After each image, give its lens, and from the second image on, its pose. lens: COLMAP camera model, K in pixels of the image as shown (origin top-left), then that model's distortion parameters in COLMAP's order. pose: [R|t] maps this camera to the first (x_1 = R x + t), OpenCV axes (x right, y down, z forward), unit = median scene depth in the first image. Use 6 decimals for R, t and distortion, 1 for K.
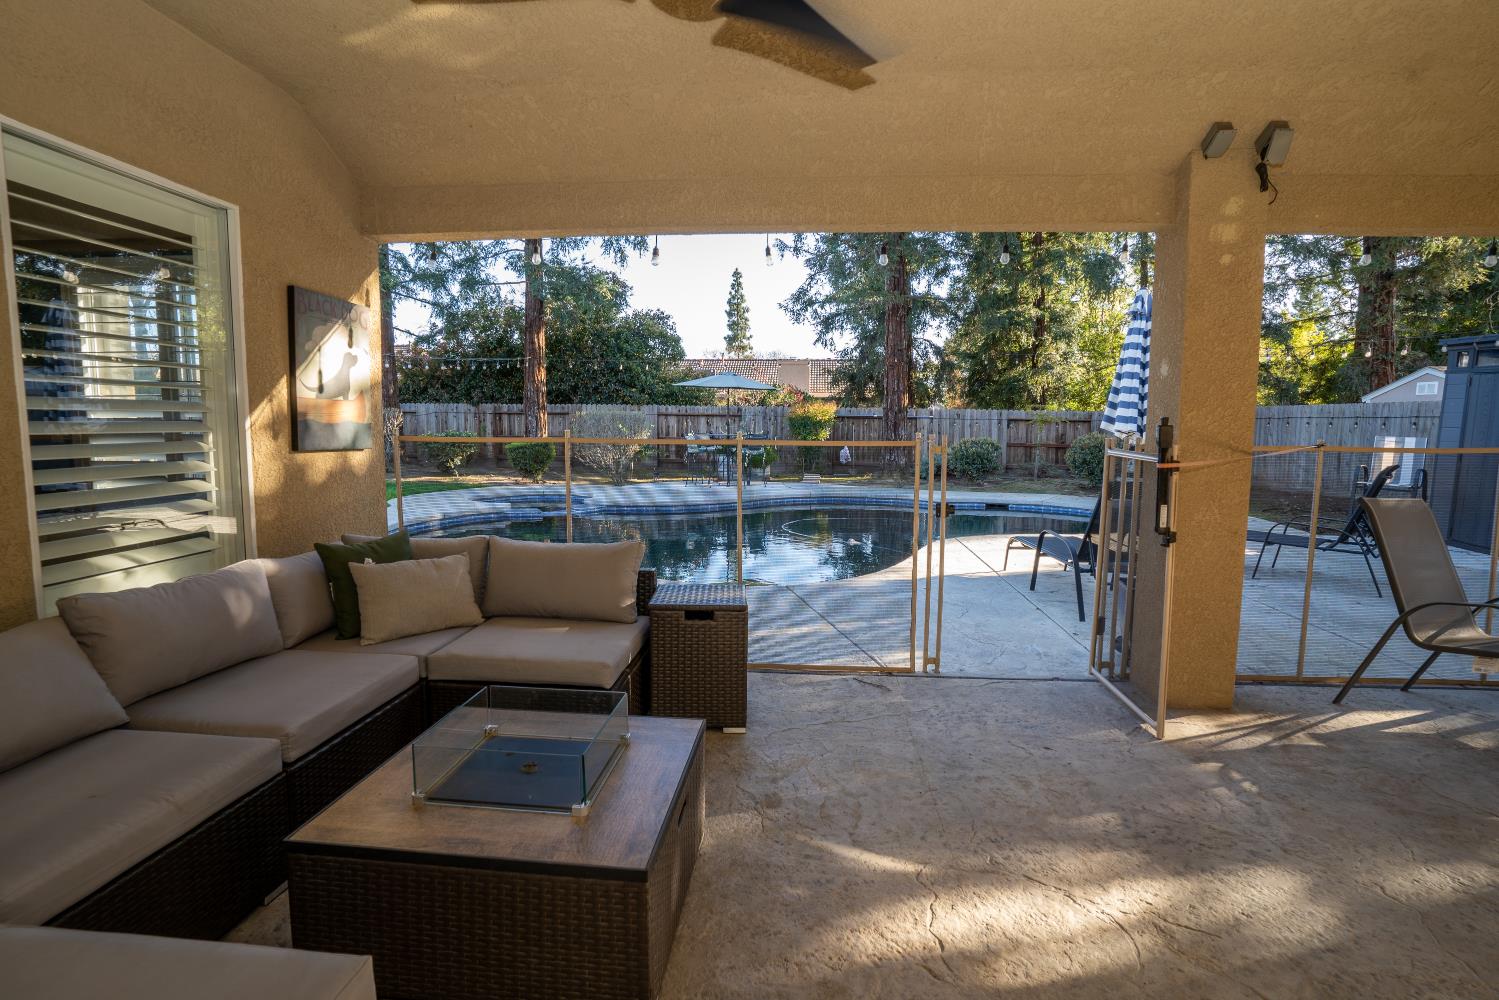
lens RADIAL K [[750.4, 0, 734.1], [0, 750.4, 503.7], [0, 0, 1]] dist [-0.102378, 0.029240]
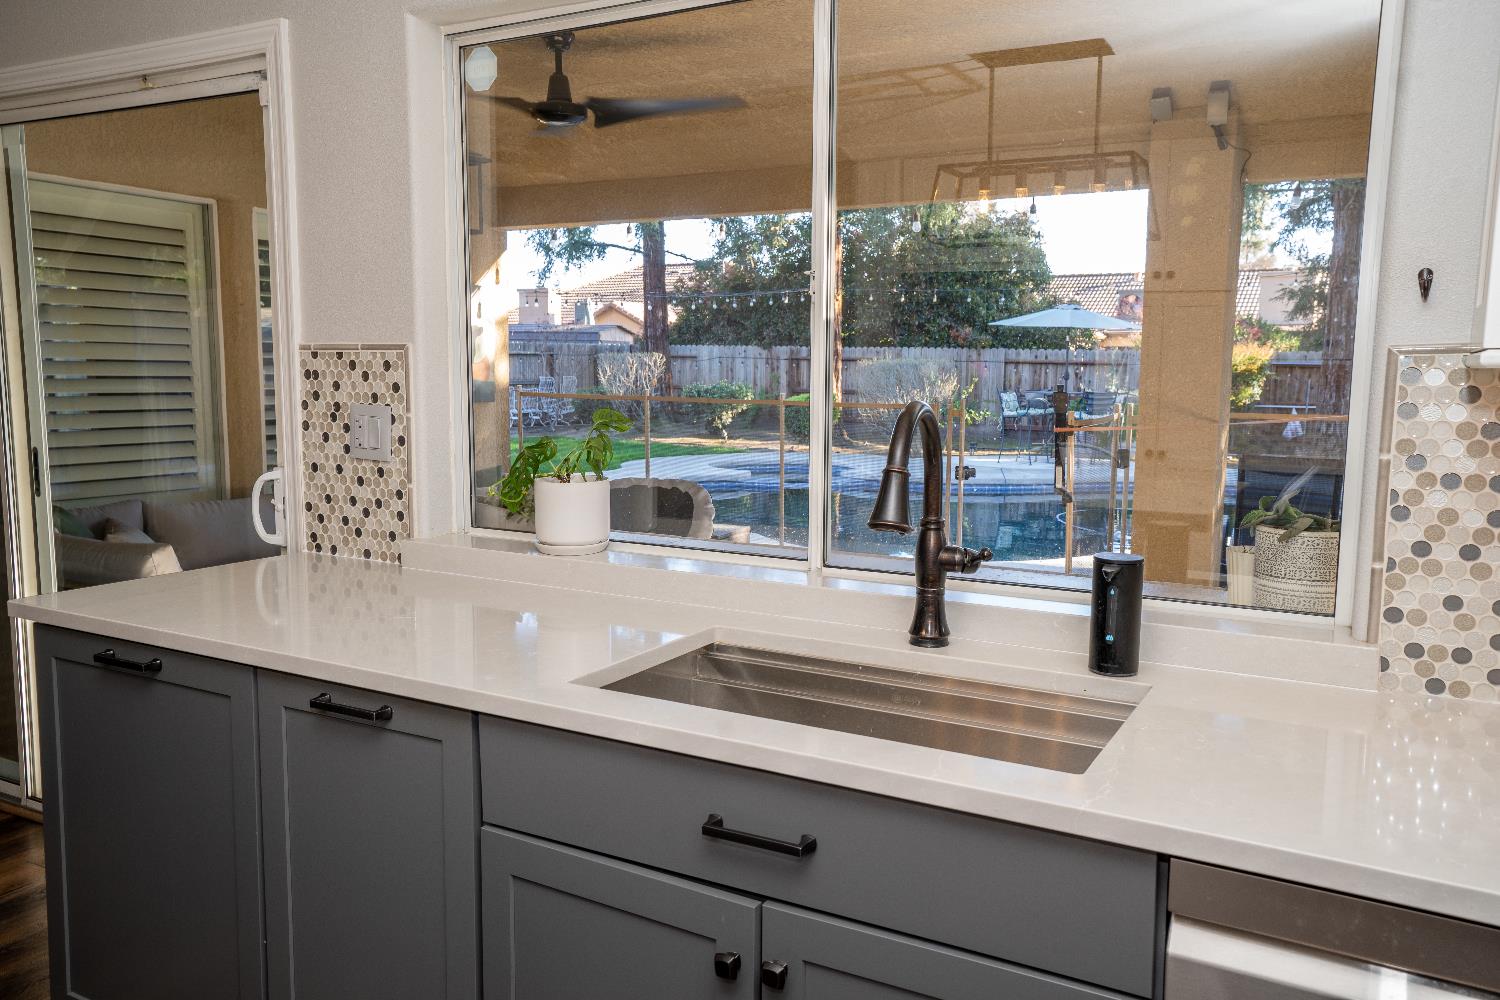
lens RADIAL K [[1142.5, 0, 750.0], [0, 1142.5, 500.0], [0, 0, 1]] dist [-0.000799, 0.045902]
pose [[0.917740, 0.048549, -0.394202, 0.135505], [-0.045923, 0.998815, 0.016100, 0.007308], [0.394517, 0.003328, 0.918883, -0.118882]]
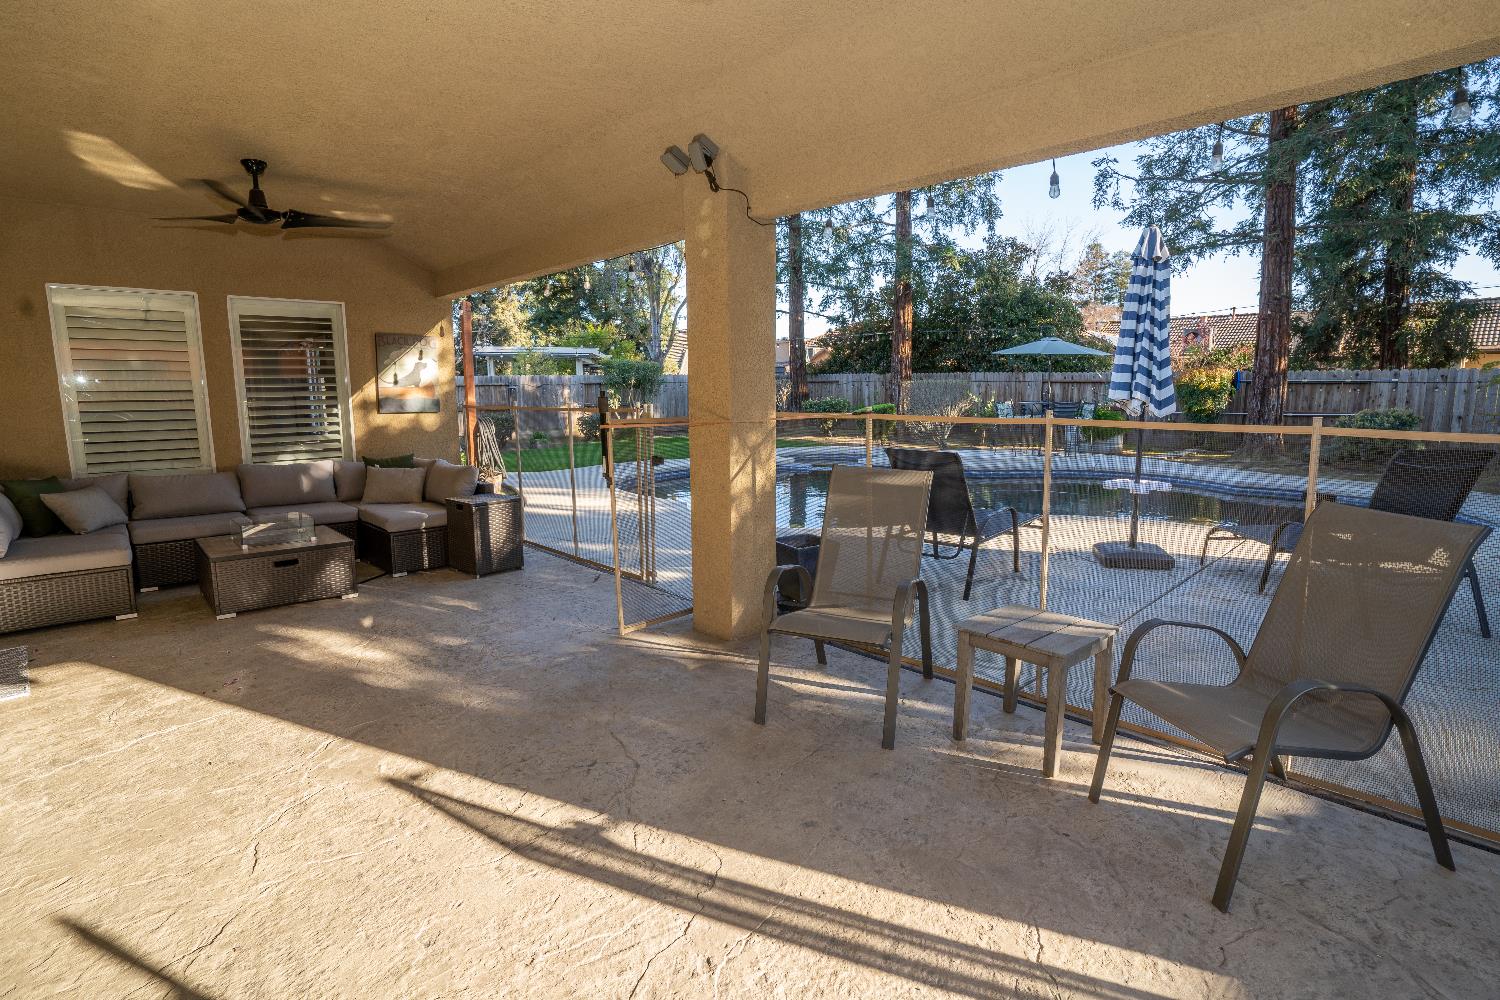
lens RADIAL K [[735.3, 0, 750.0], [0, 735.3, 500.0], [0, 0, 1]] dist [-0.071059, 0.029425]
pose [[0.768557, 0.083177, -0.634351, 0.271070], [-0.055569, 0.996444, 0.063330, -0.003718], [0.637363, -0.013422, 0.770447, 0.018162]]
